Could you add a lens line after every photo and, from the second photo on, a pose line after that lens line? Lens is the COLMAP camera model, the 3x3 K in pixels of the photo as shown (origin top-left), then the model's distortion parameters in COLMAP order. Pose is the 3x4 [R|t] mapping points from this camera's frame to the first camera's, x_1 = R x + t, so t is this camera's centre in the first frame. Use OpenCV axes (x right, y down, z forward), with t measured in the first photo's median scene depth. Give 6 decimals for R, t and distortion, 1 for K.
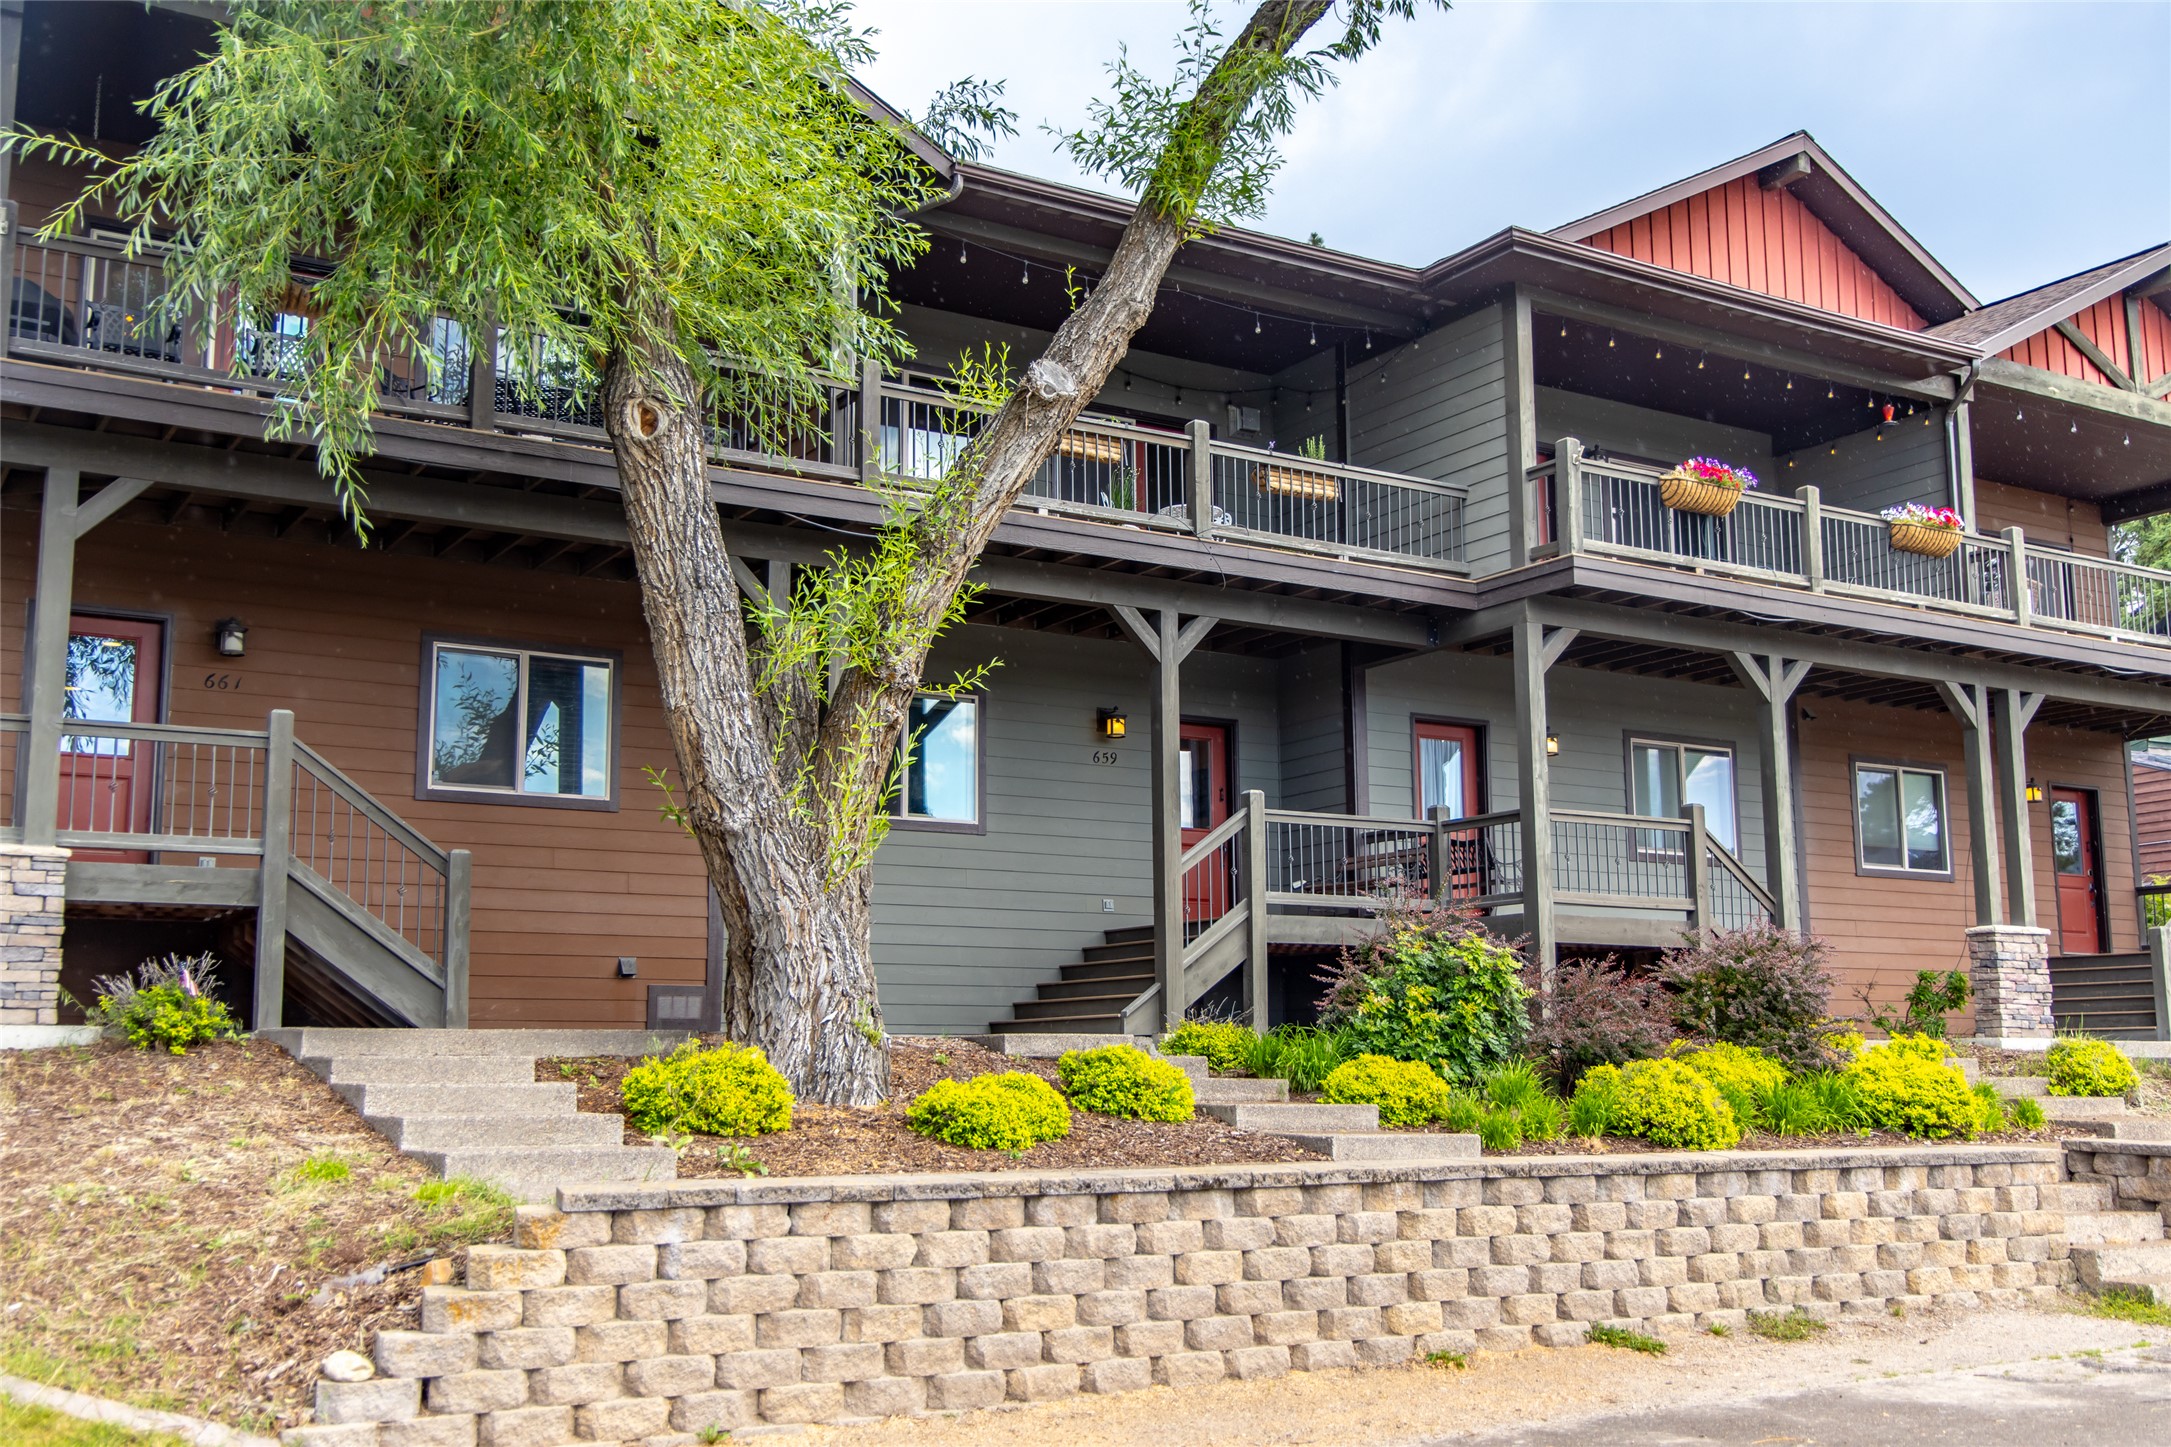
lens RADIAL K [[2214.0, 0, 1085.2], [0, 2214.0, 719.6], [0, 0, 1]] dist [0.005776, 0.000000]
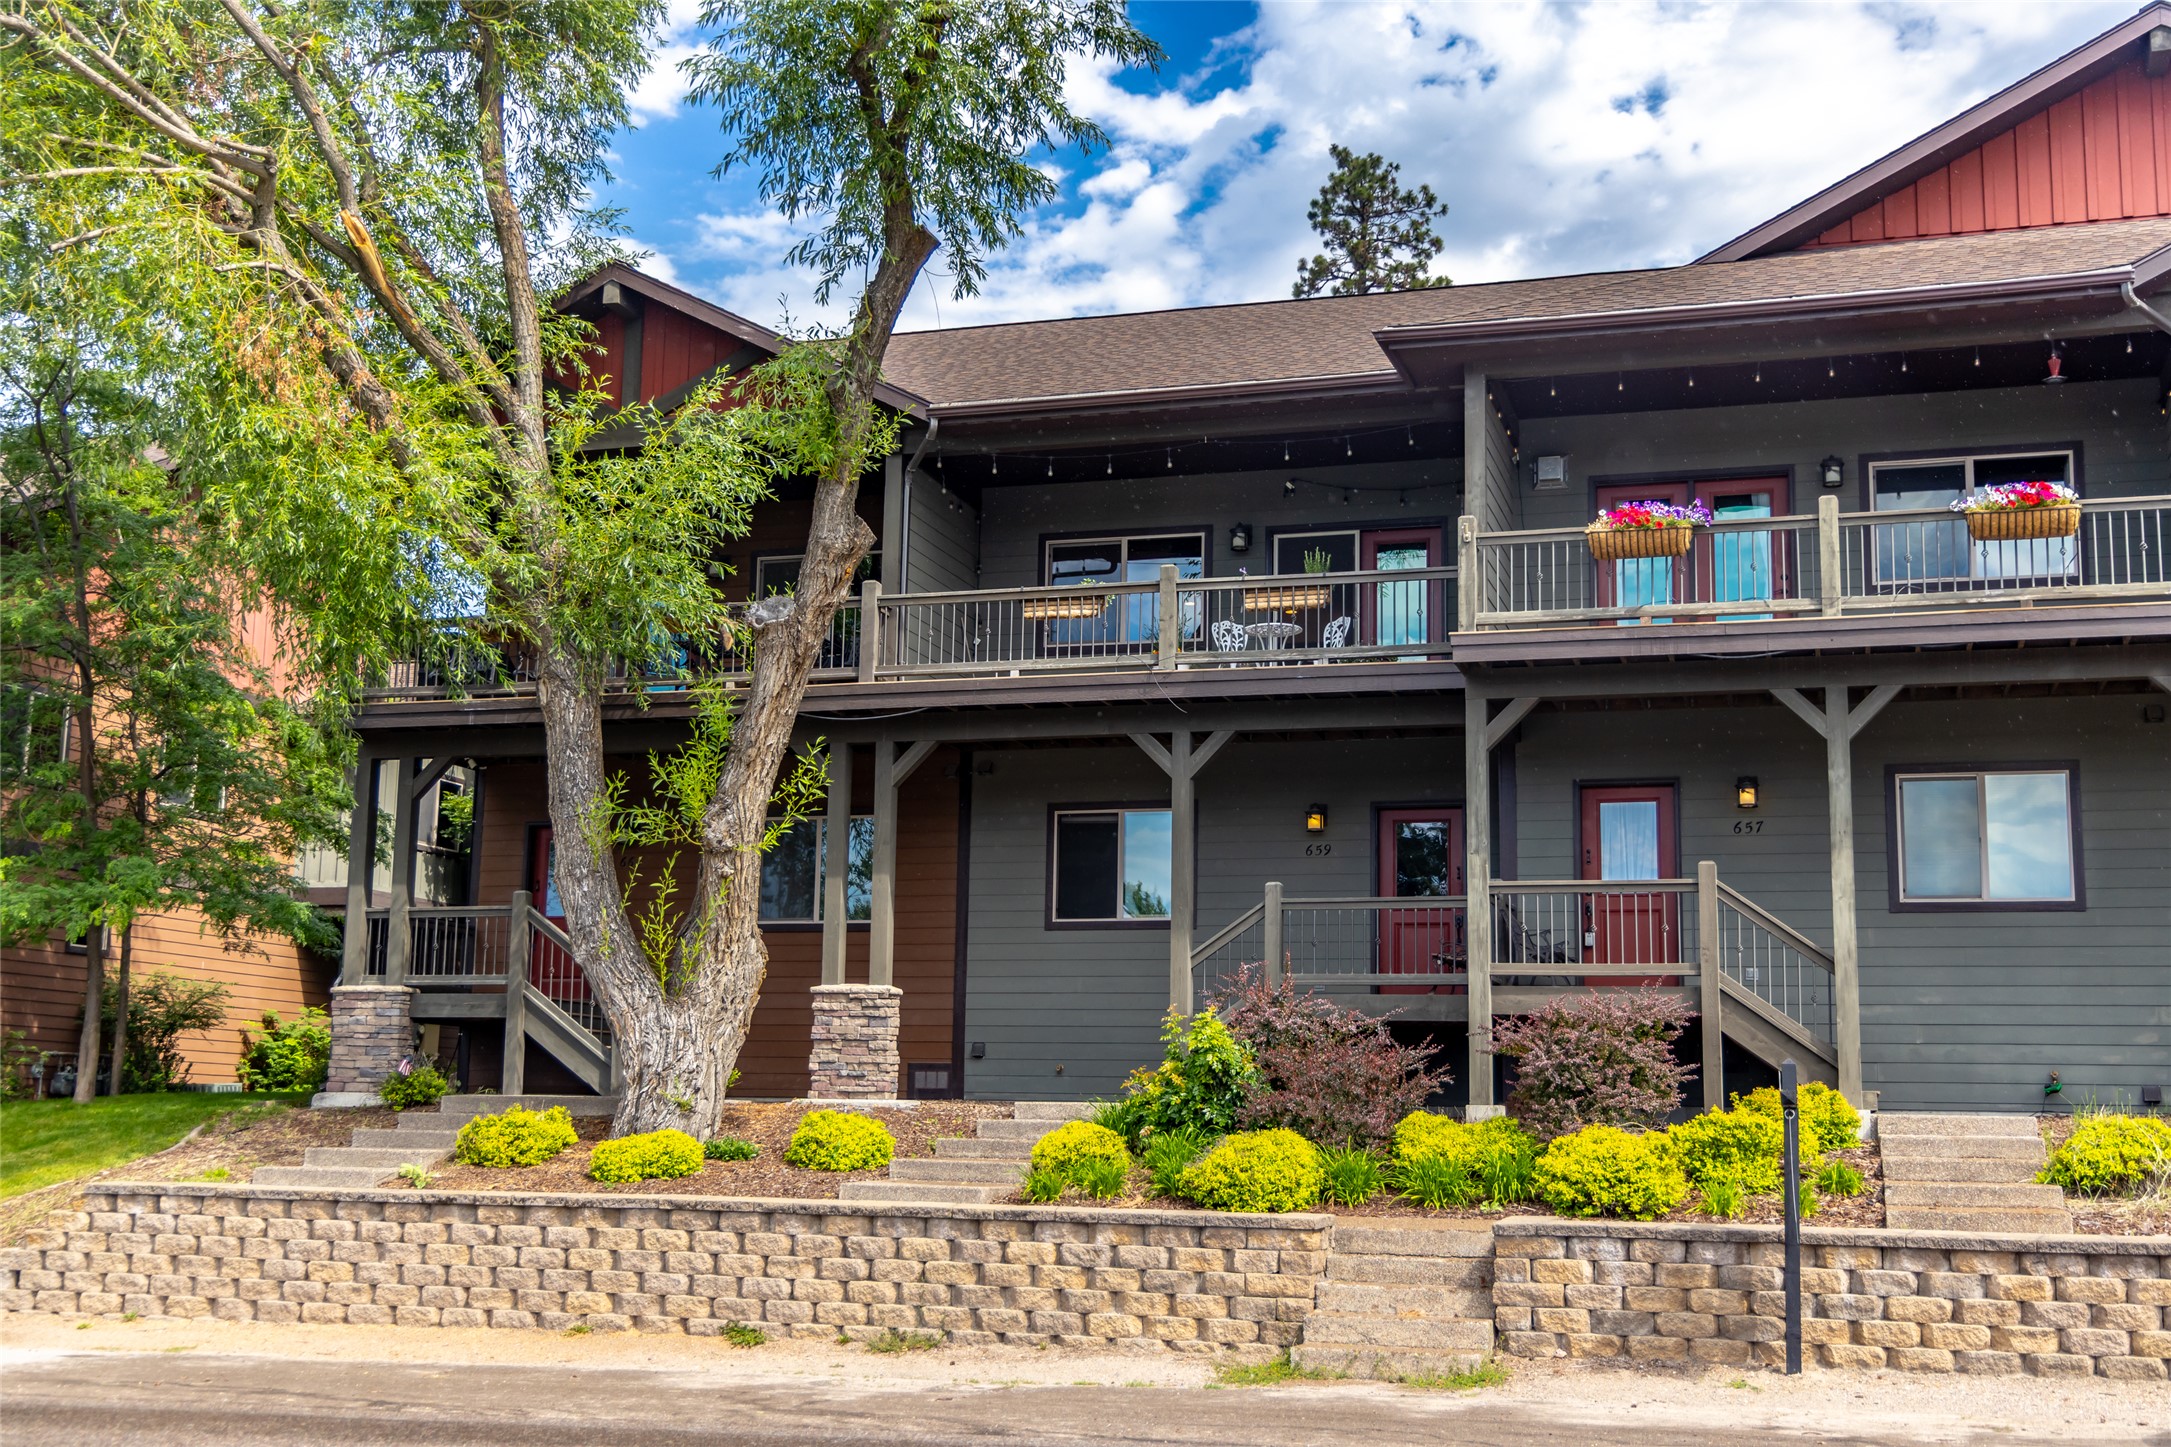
lens RADIAL K [[2507.6, 0, 1086.2], [0, 2507.6, 727.0], [0, 0, 1]] dist [-0.005809, 0.000000]
pose [[0.657106, -0.105361, -0.746398, 1.320417], [0.102497, 0.993476, -0.050003, 0.011264], [0.746797, -0.043646, 0.663619, 0.146517]]
